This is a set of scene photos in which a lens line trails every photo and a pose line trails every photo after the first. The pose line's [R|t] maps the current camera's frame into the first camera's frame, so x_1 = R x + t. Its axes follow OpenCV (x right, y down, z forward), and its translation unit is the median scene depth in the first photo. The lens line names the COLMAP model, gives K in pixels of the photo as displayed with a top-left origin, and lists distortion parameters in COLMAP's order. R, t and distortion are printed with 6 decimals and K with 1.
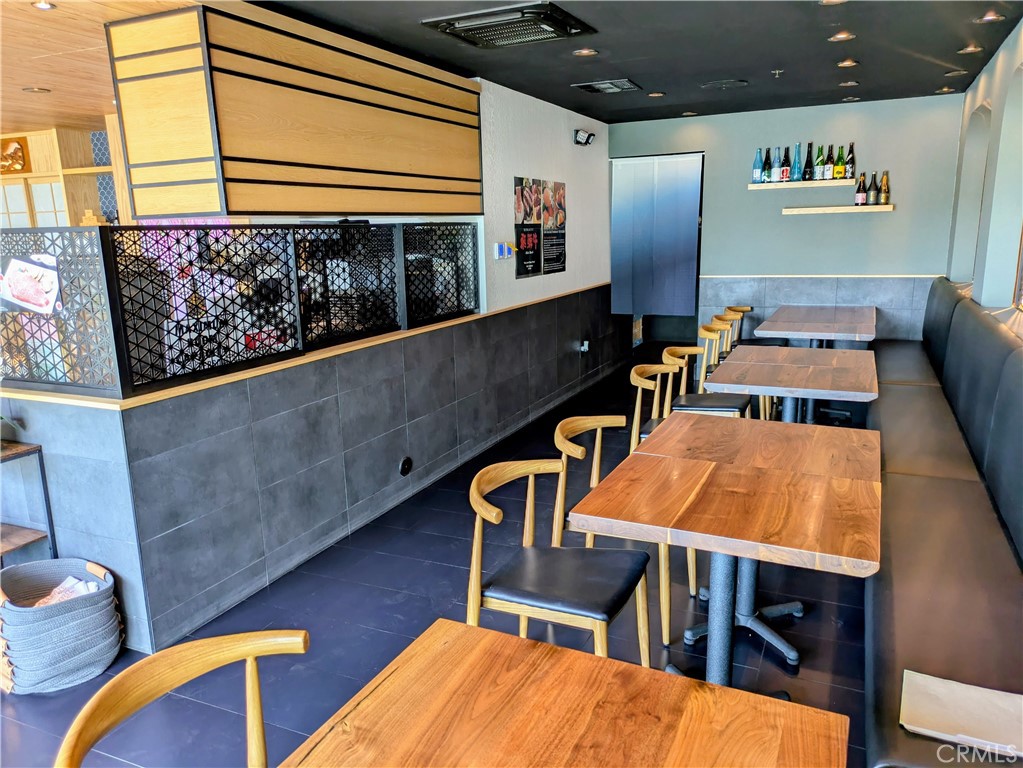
lens RADIAL K [[768.3, 0, 490.0], [0, 768.3, 401.4], [0, 0, 1]] dist [0.044988, -0.025892]
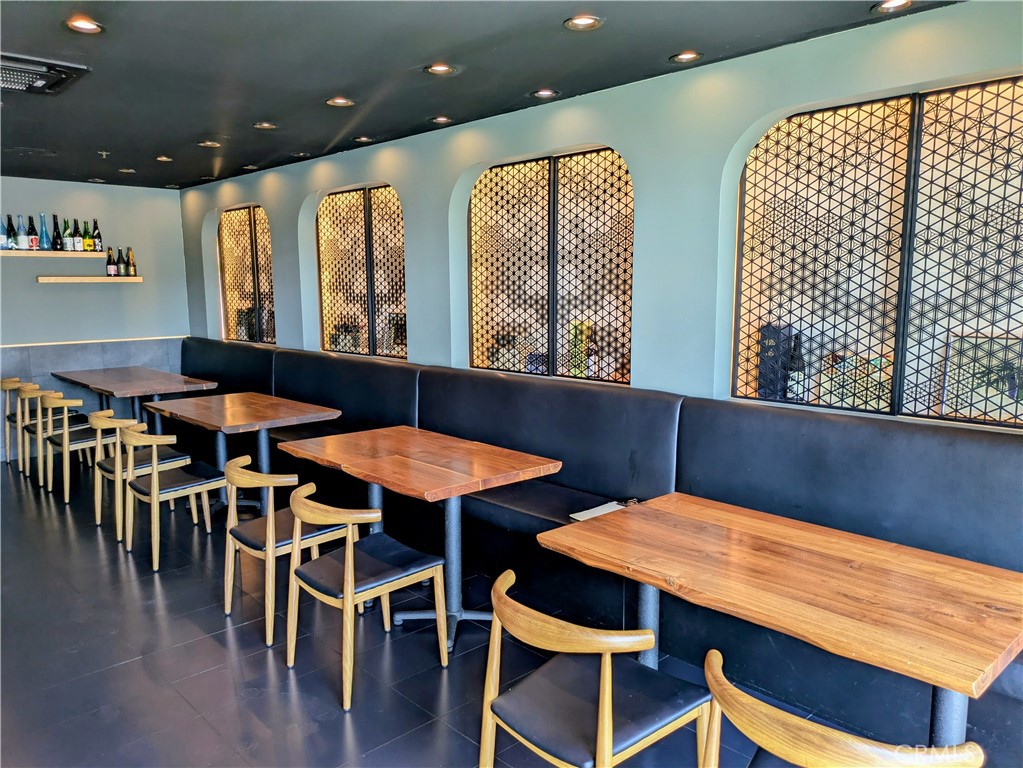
lens RADIAL K [[768.3, 0, 522.5], [0, 768.3, 389.9], [0, 0, 1]] dist [0.044988, -0.025892]
pose [[0.354100, -0.110943, 0.928604, -0.355183], [0.208133, 0.977385, 0.037404, -0.016029], [-0.911753, 0.180029, 0.369183, 0.096472]]
